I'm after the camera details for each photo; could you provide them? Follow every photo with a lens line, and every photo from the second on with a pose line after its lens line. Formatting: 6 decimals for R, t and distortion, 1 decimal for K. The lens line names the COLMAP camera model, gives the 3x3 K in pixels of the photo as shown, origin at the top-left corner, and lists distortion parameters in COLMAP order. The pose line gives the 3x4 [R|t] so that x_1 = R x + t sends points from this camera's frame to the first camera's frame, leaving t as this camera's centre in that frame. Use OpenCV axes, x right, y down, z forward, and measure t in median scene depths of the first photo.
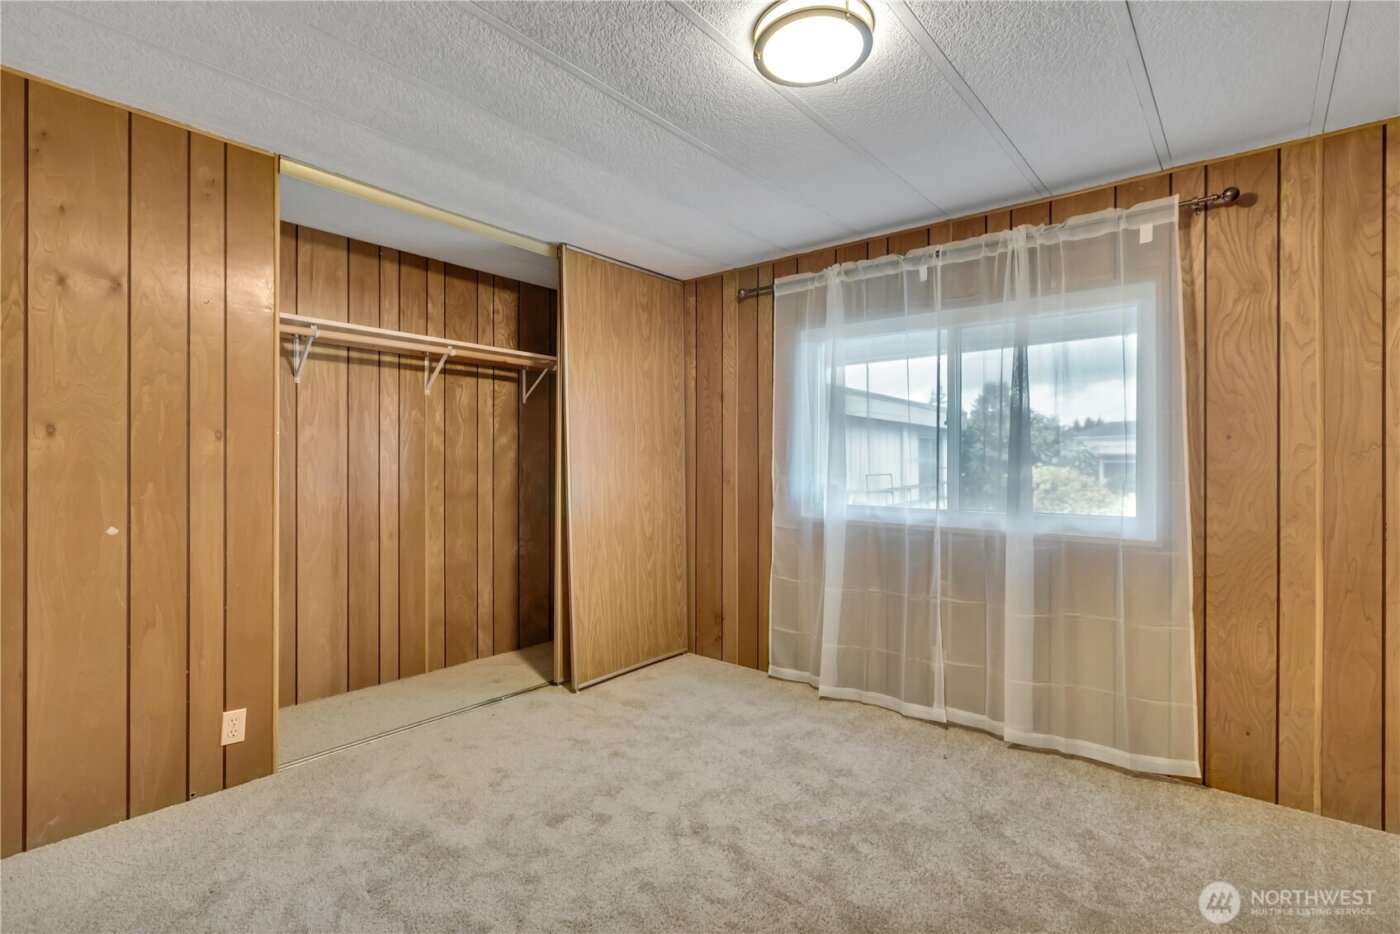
lens RADIAL K [[655.6, 0, 703.1], [0, 655.6, 443.2], [0, 0, 1]] dist [-0.001241, 0.000105]
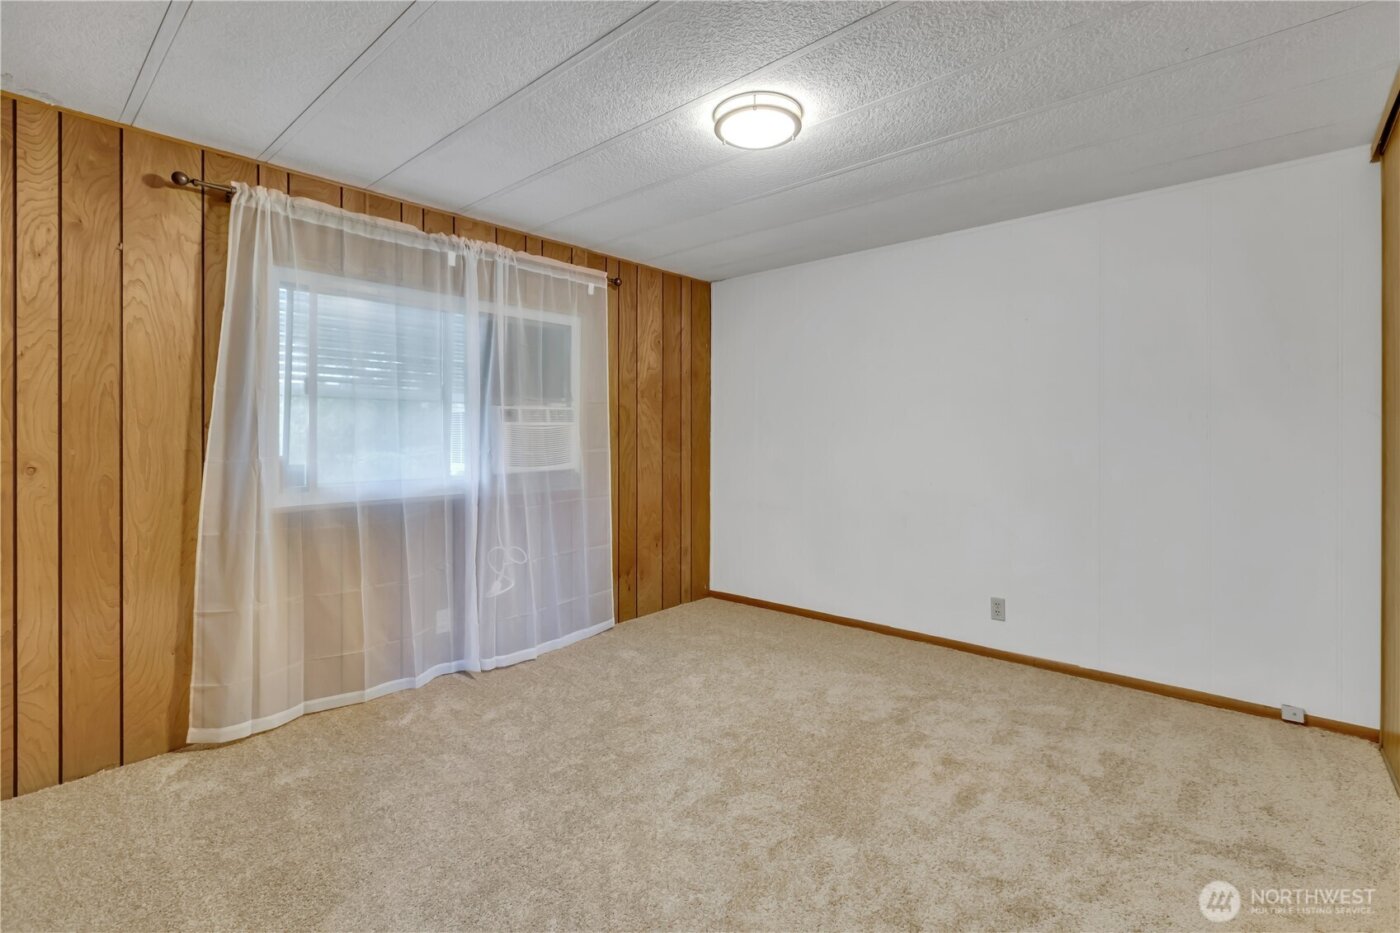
lens RADIAL K [[655.6, 0, 703.1], [0, 655.6, 442.7], [0, 0, 1]] dist [-0.001241, 0.000105]
pose [[0.032781, -0.008021, 0.999430, -0.828985], [-0.018474, 0.999792, 0.008629, 0.021058], [-0.999292, -0.018747, 0.032626, 0.661223]]
